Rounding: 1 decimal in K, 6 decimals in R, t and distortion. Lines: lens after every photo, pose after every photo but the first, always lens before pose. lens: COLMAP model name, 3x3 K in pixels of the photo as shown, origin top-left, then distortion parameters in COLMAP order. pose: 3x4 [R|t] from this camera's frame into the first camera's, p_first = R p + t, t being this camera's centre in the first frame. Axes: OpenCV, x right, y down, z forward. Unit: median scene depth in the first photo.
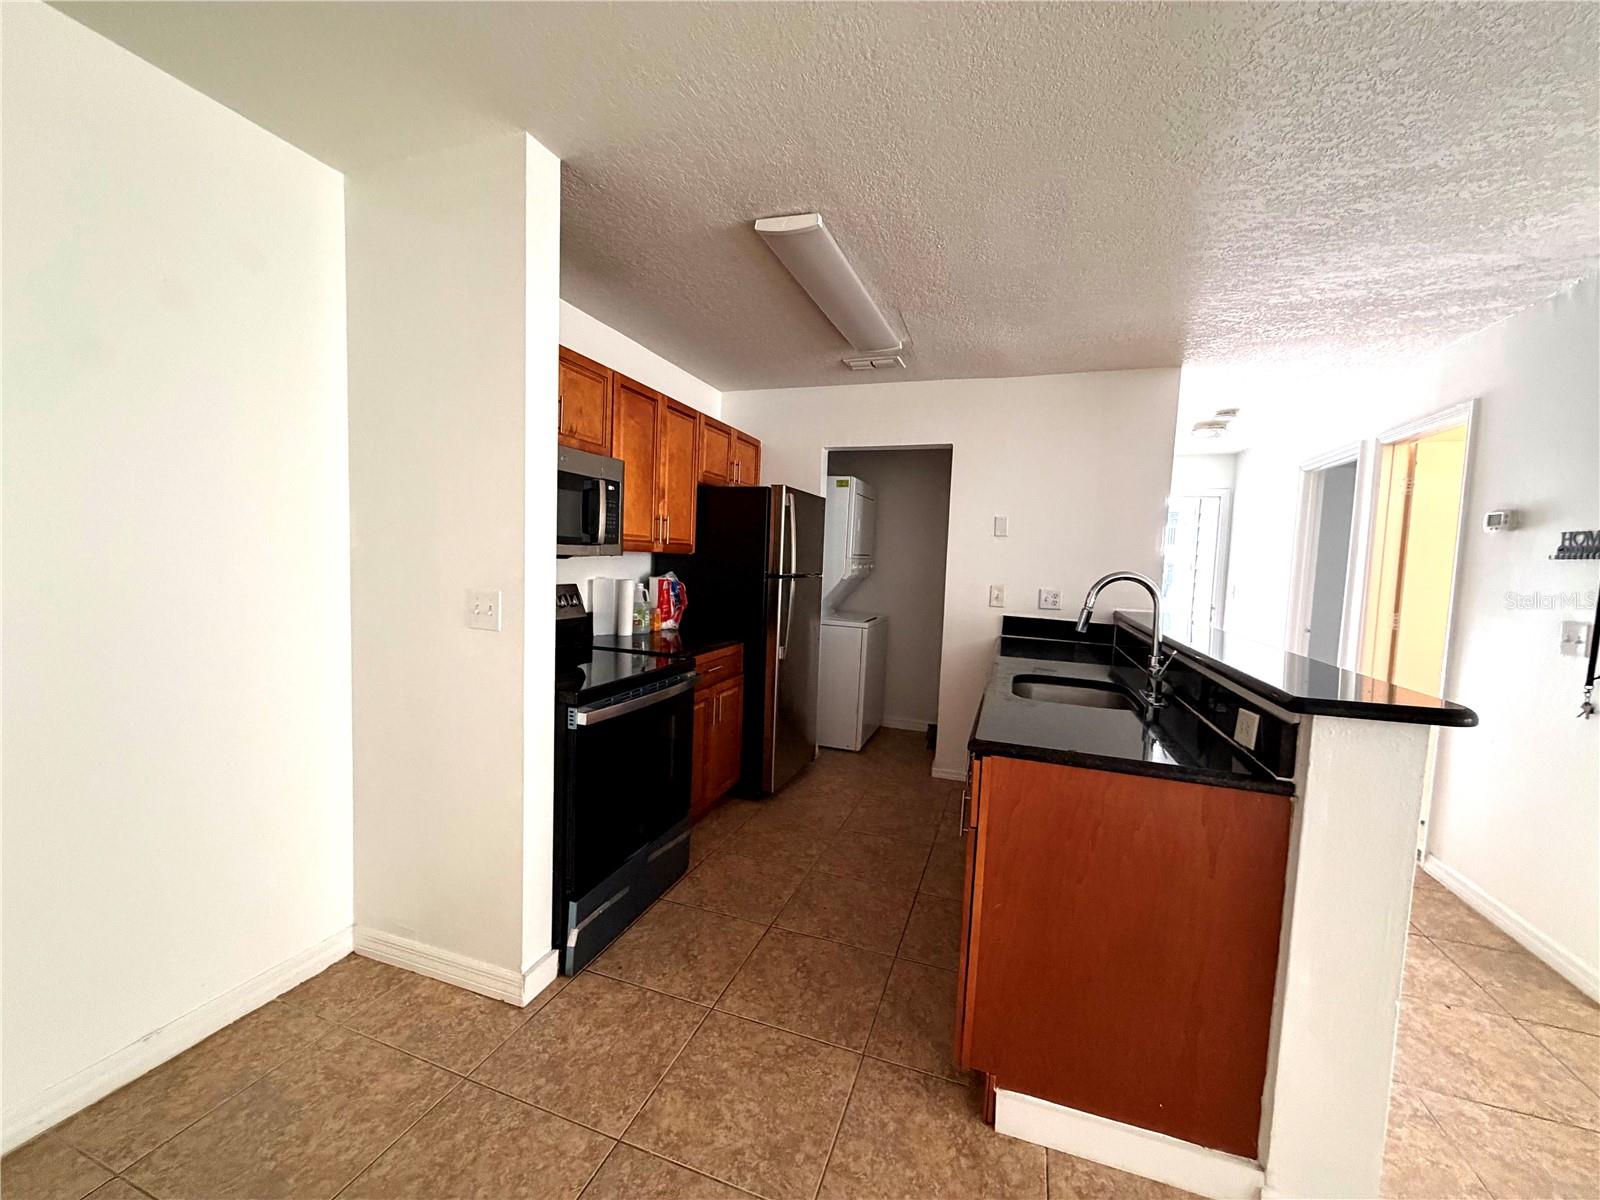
lens RADIAL K [[639.1, 0, 797.9], [0, 639.1, 602.6], [0, 0, 1]] dist [0.000521, 0.000468]
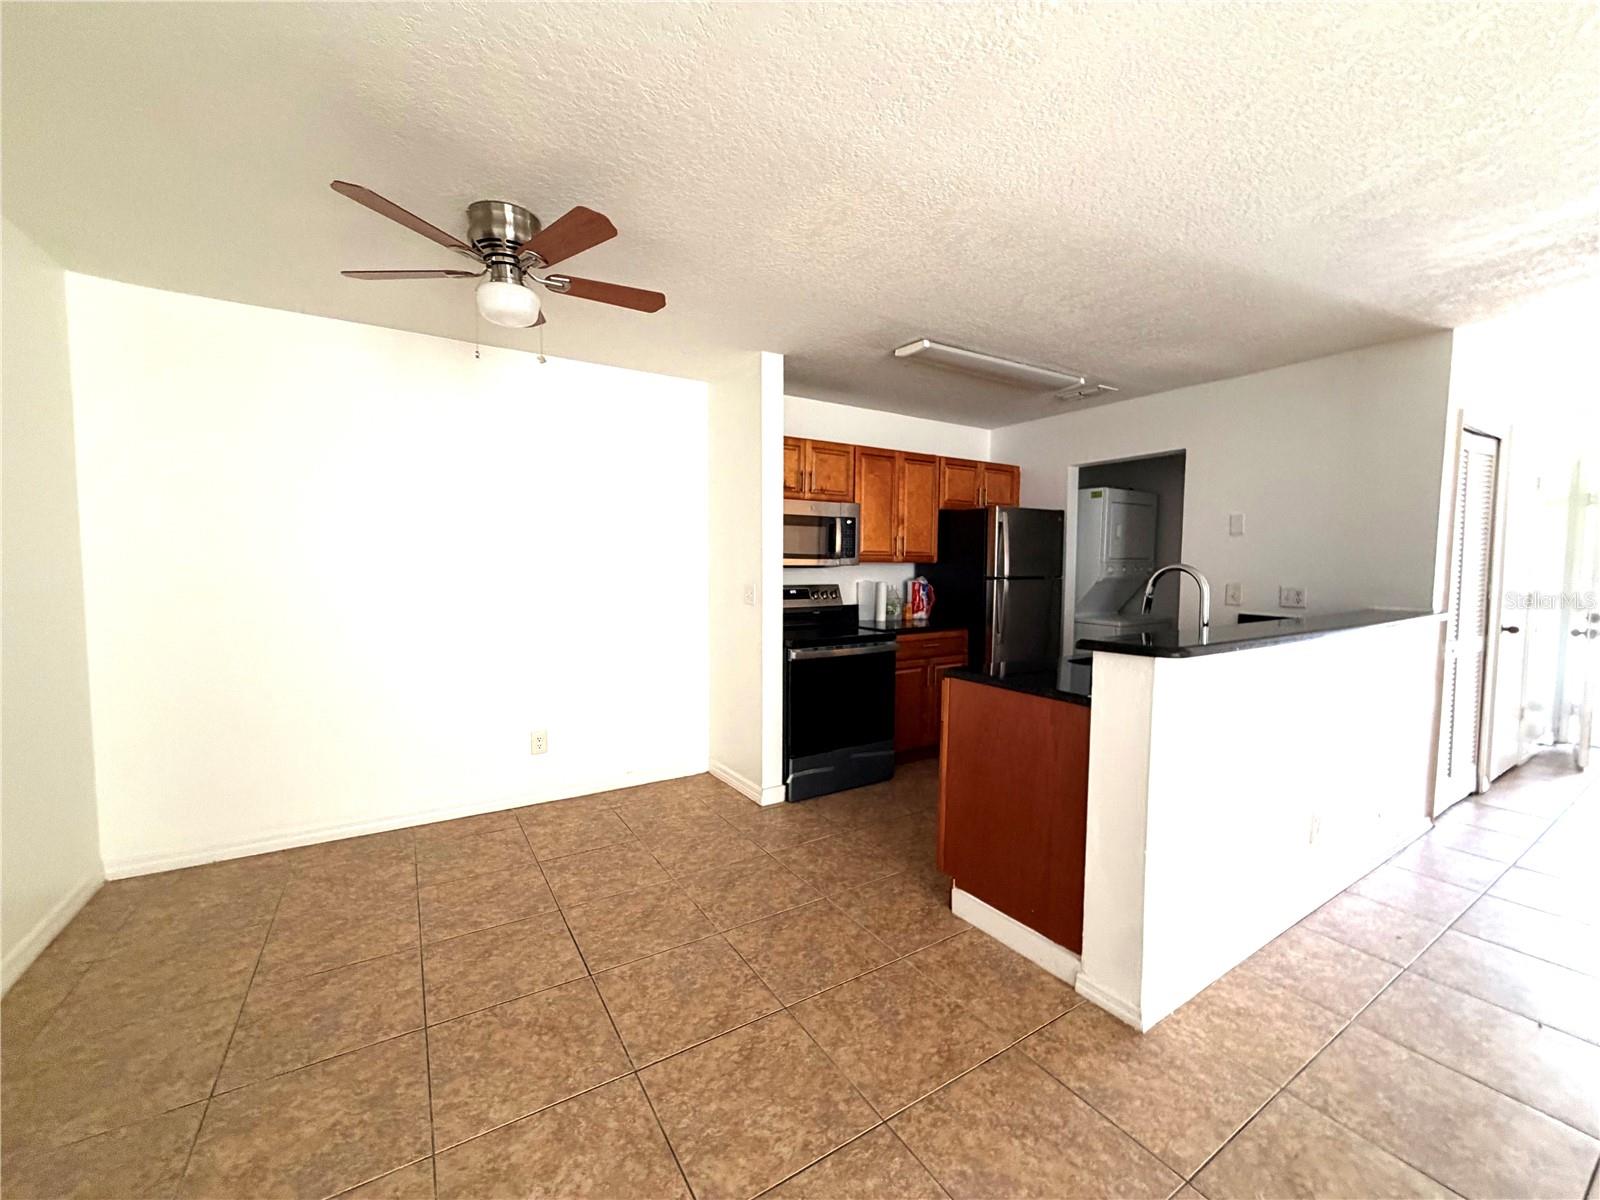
lens RADIAL K [[639.1, 0, 797.9], [0, 639.1, 602.6], [0, 0, 1]] dist [0.000521, 0.000468]
pose [[0.789342, 0.003922, -0.613941, 0.549144], [-0.017890, 0.999702, -0.016614, 0.044539], [0.613693, 0.024097, 0.789177, -0.294290]]
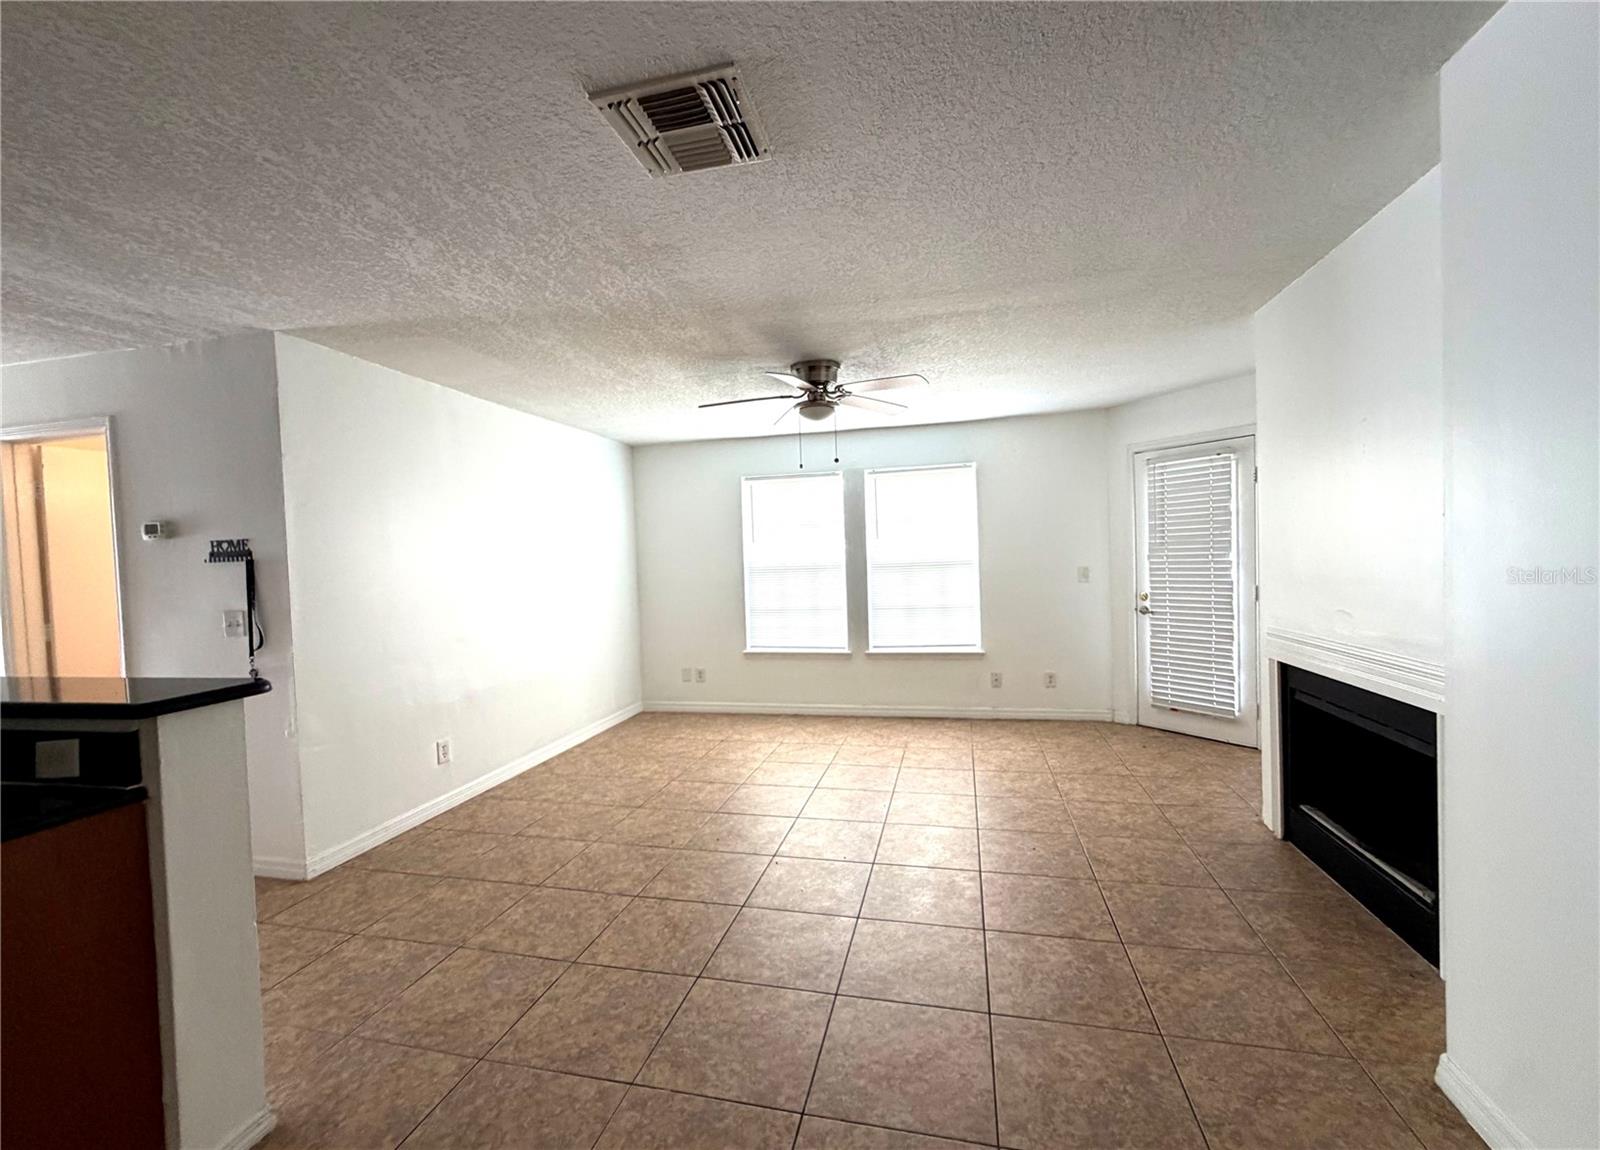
lens RADIAL K [[660.3, 0, 800.0], [0, 660.3, 575.0], [0, 0, 1]] dist [0.000125, 0.000010]
pose [[-0.114753, -0.057240, 0.991744, -0.202267], [0.099902, 0.992612, 0.068849, -0.015378], [-0.988358, 0.106977, -0.108187, 0.006417]]
